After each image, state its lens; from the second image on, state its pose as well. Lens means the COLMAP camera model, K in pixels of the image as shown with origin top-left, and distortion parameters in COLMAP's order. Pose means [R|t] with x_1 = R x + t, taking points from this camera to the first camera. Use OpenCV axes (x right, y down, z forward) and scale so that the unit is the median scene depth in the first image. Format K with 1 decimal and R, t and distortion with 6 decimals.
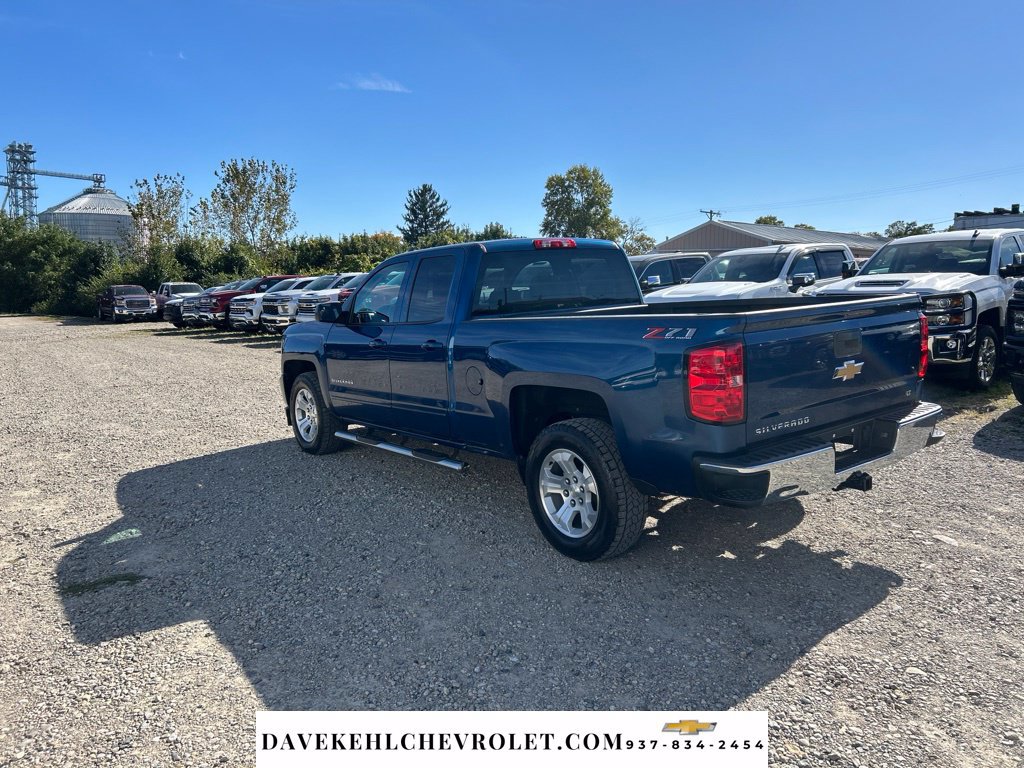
lens RADIAL K [[778.5, 0, 513.4], [0, 778.5, 372.6], [0, 0, 1]] dist [0.039902, -0.049674]
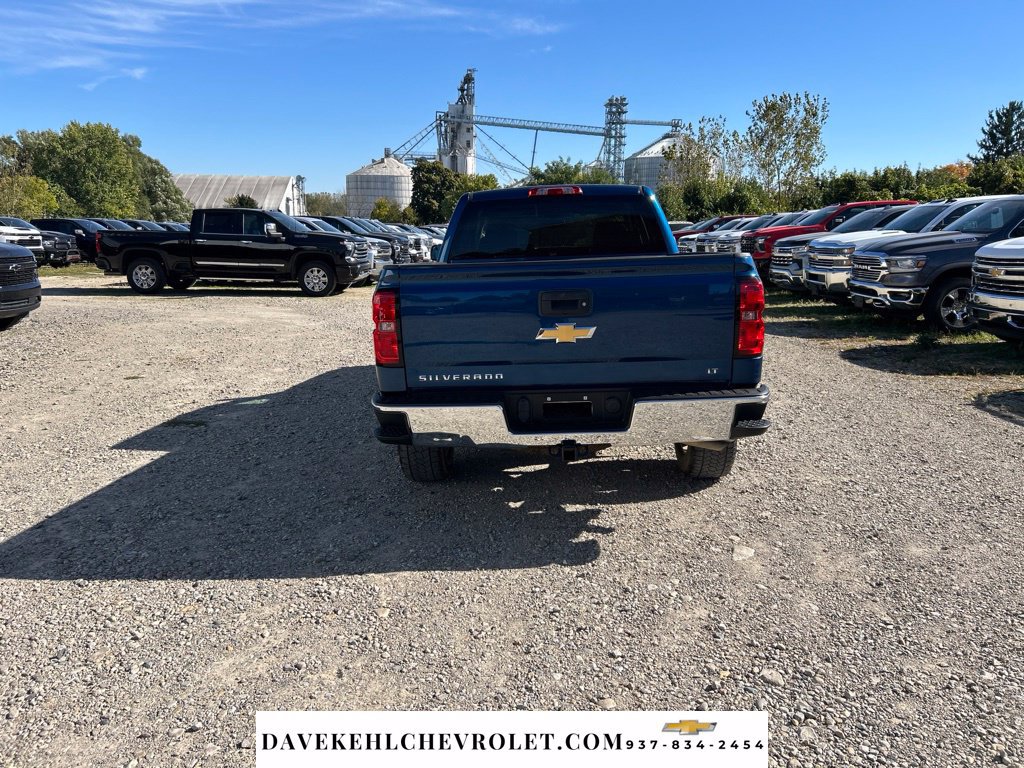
lens RADIAL K [[778.5, 0, 504.6], [0, 778.5, 371.3], [0, 0, 1]] dist [0.039902, -0.049674]
pose [[0.761711, 0.129654, -0.634812, 0.742663], [-0.081075, 0.991146, 0.105150, -0.037499], [0.642824, -0.028626, 0.765479, 0.183714]]
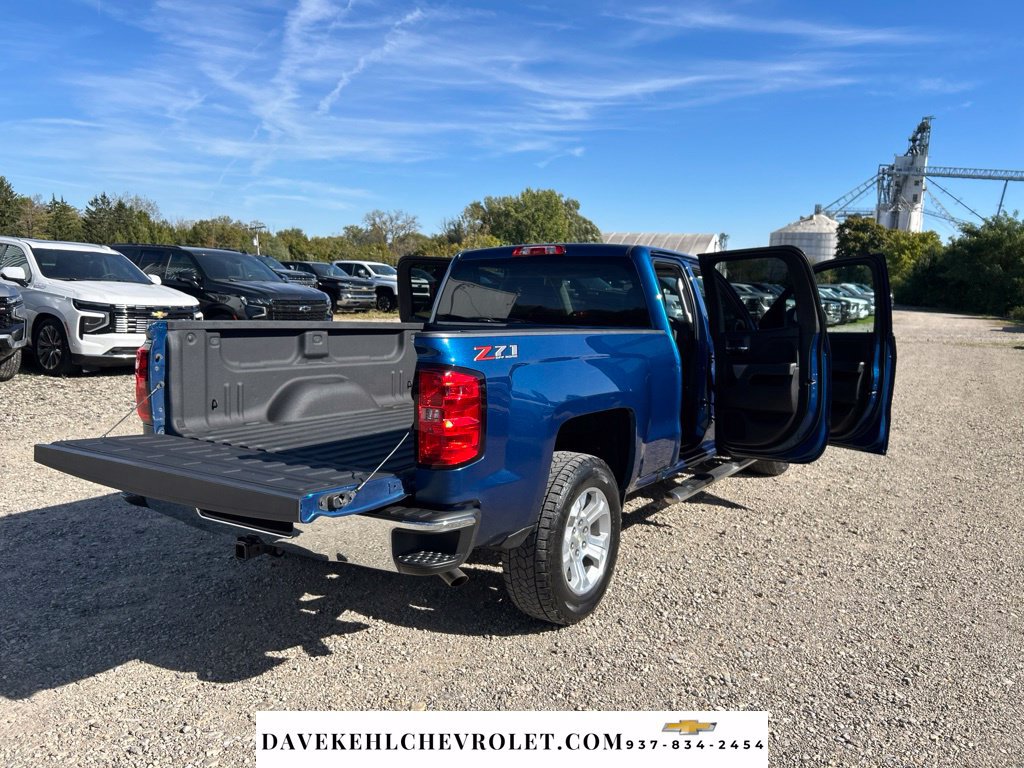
lens RADIAL K [[778.5, 0, 510.8], [0, 778.5, 362.1], [0, 0, 1]] dist [0.039902, -0.049674]
pose [[0.330804, 0.125194, -0.935358, 0.973005], [-0.139908, 0.986714, 0.082587, -0.118607], [0.933271, 0.103545, 0.343925, 0.735043]]
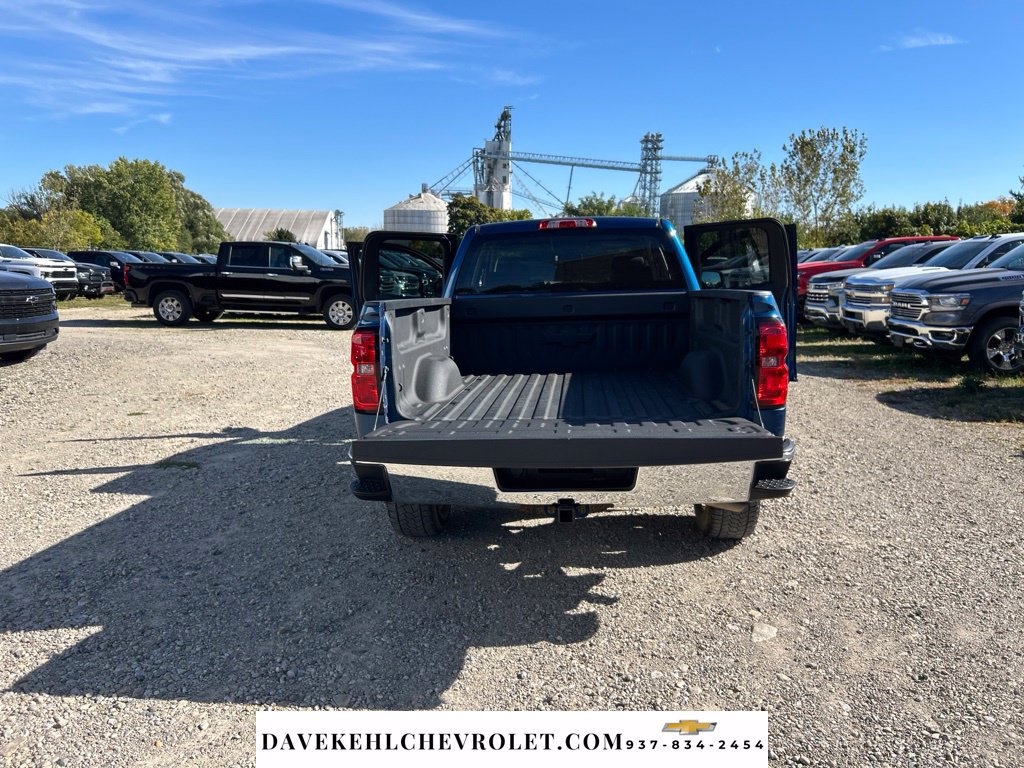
lens RADIAL K [[778.5, 0, 512.3], [0, 778.5, 375.1], [0, 0, 1]] dist [0.039902, -0.049674]
pose [[0.738108, 0.113085, -0.665138, 0.720783], [-0.088792, 0.993560, 0.070389, -0.046104], [0.668814, 0.007104, 0.743396, 0.265218]]
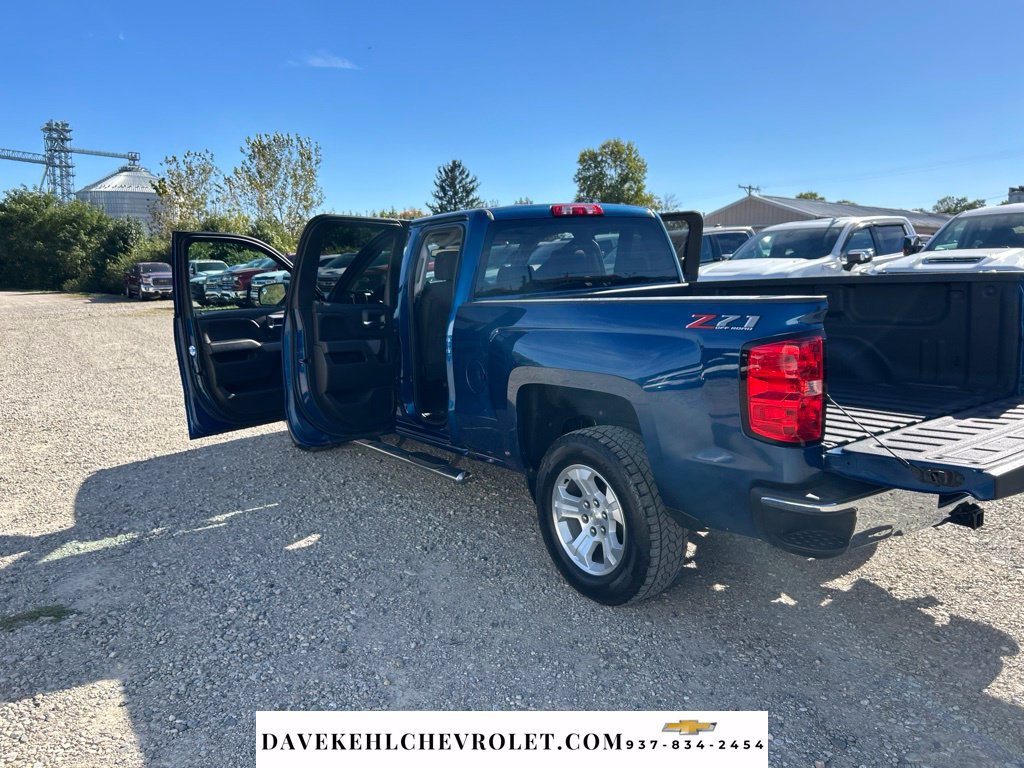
lens RADIAL K [[778.5, 0, 506.5], [0, 778.5, 385.0], [0, 0, 1]] dist [0.039902, -0.049674]
pose [[0.998822, 0.009110, -0.047653, 0.020126], [-0.007081, 0.999068, 0.042577, -0.014616], [0.047996, -0.042190, 0.997956, 0.166329]]
